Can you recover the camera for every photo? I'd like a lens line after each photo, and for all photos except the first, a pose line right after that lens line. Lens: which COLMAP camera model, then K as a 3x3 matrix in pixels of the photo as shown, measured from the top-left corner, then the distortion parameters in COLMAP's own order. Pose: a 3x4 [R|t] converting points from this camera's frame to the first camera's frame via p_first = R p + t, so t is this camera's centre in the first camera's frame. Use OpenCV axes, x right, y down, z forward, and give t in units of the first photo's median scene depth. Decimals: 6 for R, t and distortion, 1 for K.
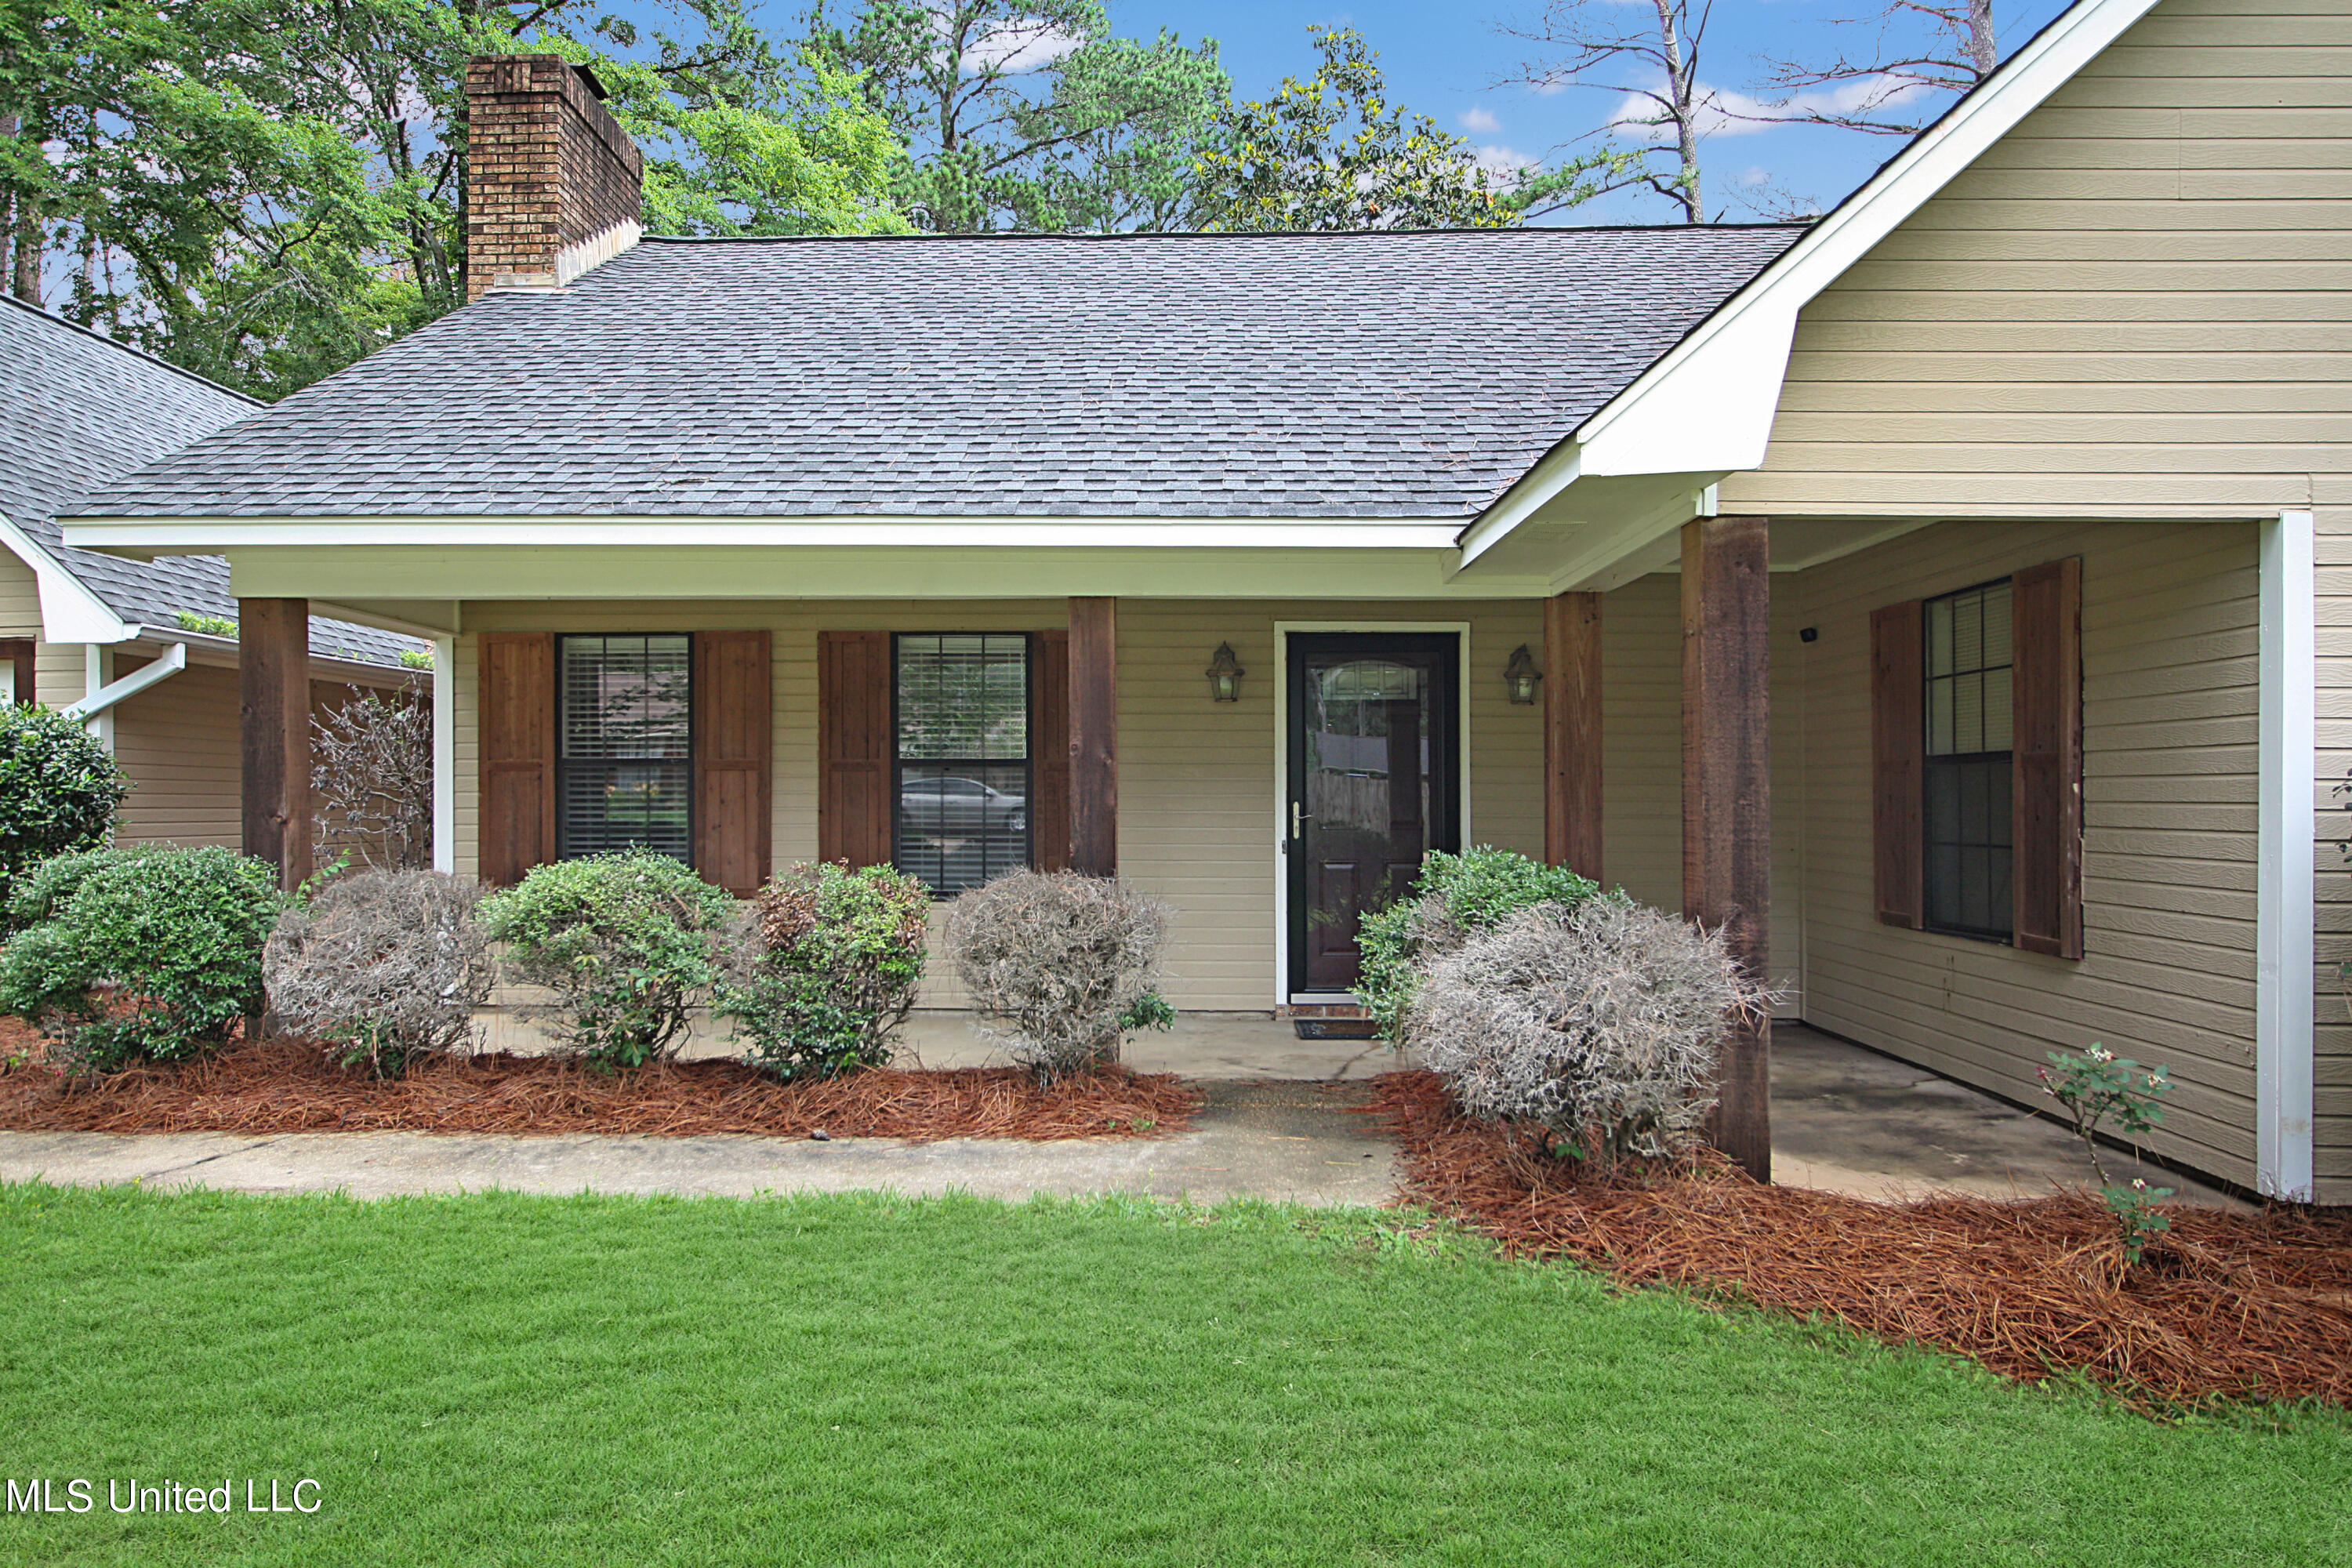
lens RADIAL K [[1886.9, 0, 1176.0], [0, 1886.9, 784.0], [0, 0, 1]] dist [0.071968, 0.000961]
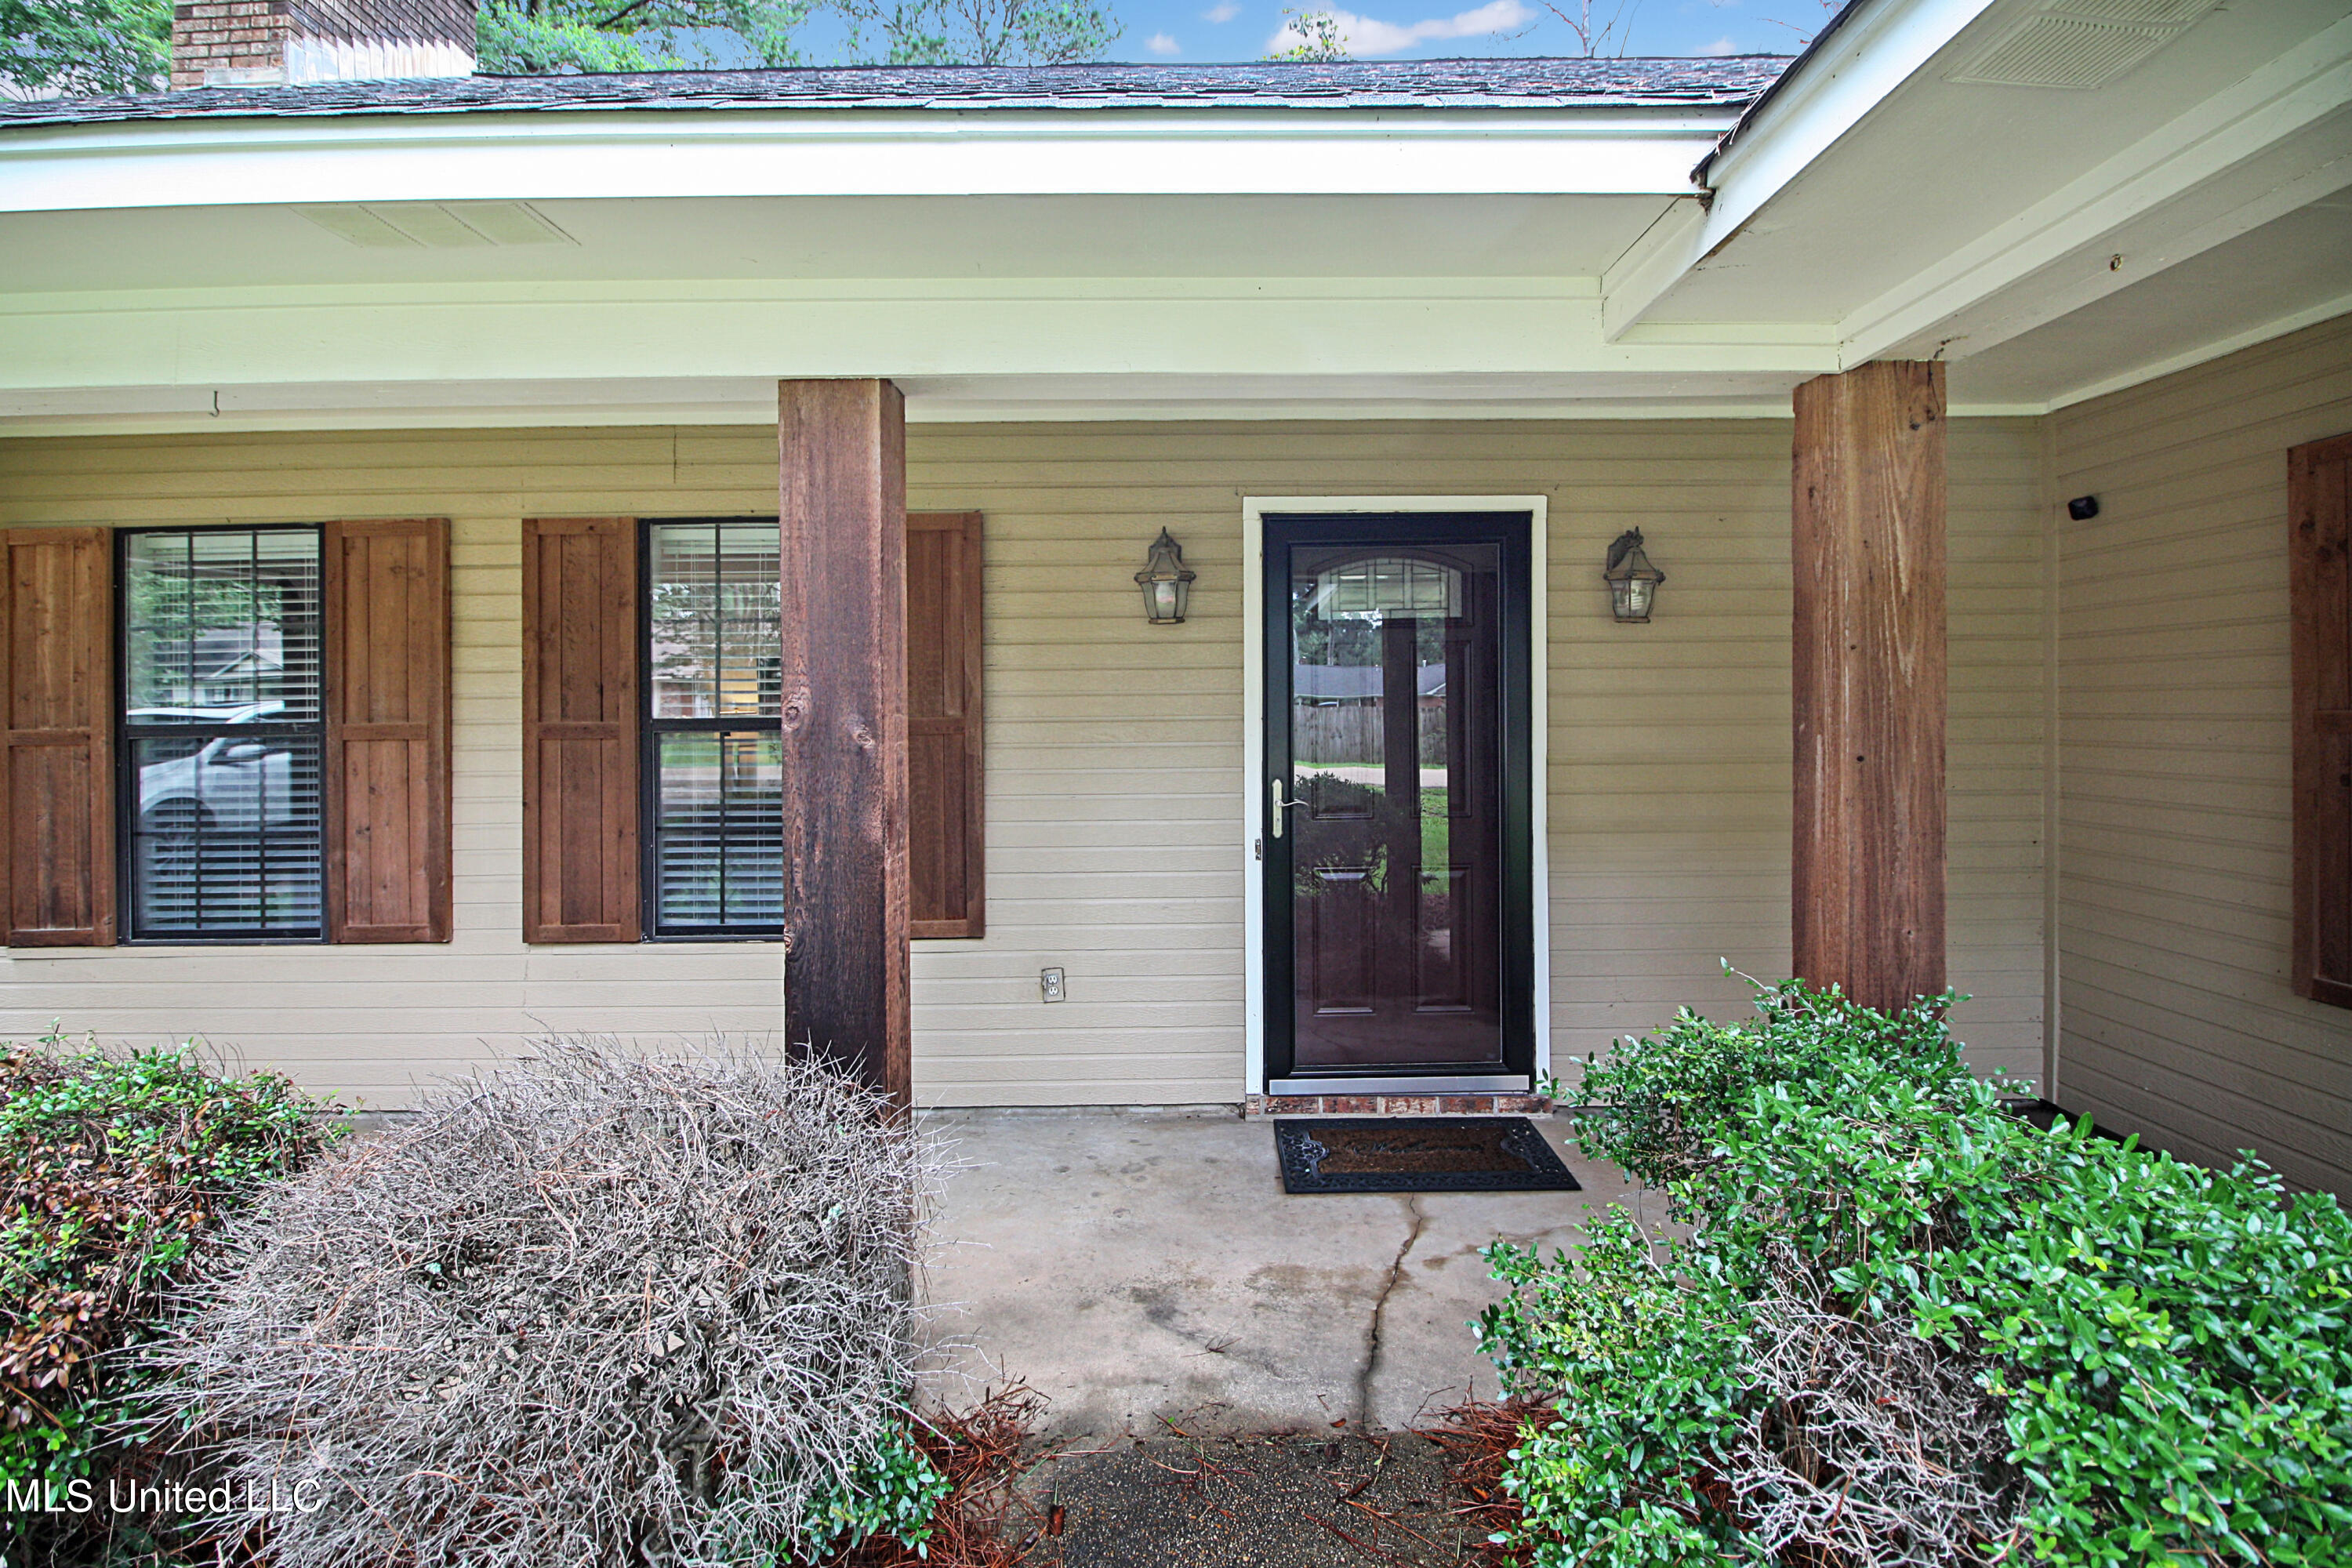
lens RADIAL K [[1099.3, 0, 1151.0], [0, 1099.3, 788.5], [0, 0, 1]] dist [-0.002032, -0.000402]
pose [[0.998900, -0.005745, -0.046530, 0.038299], [0.009637, 0.996432, 0.083850, -0.019282], [0.045882, -0.084206, 0.995391, 0.629207]]
